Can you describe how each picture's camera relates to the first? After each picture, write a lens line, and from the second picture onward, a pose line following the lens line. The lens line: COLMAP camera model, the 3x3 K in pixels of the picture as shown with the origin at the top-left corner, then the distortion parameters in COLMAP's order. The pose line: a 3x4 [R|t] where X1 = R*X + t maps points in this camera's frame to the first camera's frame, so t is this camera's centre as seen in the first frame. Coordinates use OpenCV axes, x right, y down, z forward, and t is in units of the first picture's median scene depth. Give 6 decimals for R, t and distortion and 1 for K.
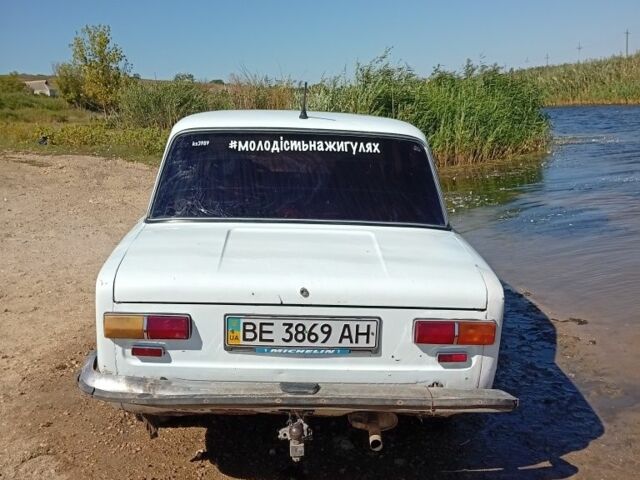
lens RADIAL K [[743.6, 0, 323.9], [0, 743.6, 240.8], [0, 0, 1]] dist [0.007088, 0.000000]
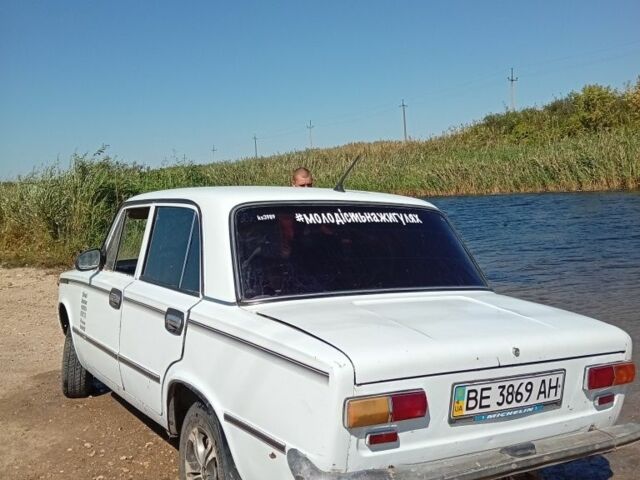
lens RADIAL K [[743.6, 0, 315.3], [0, 743.6, 243.4], [0, 0, 1]] dist [0.007088, 0.000000]
pose [[0.876225, -0.035207, 0.480614, -0.724308], [0.096357, 0.989987, -0.103151, 0.002241], [-0.472171, 0.136694, 0.870844, 0.229659]]
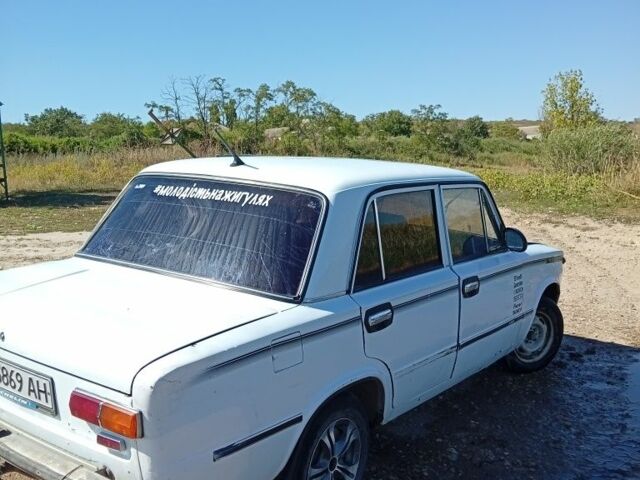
lens RADIAL K [[743.6, 0, 324.2], [0, 743.6, 242.6], [0, 0, 1]] dist [0.007088, 0.000000]
pose [[0.771380, 0.095760, -0.629129, 0.903536], [-0.131142, 0.991314, -0.009907, -0.099560], [0.622716, 0.090147, 0.777238, 0.470393]]
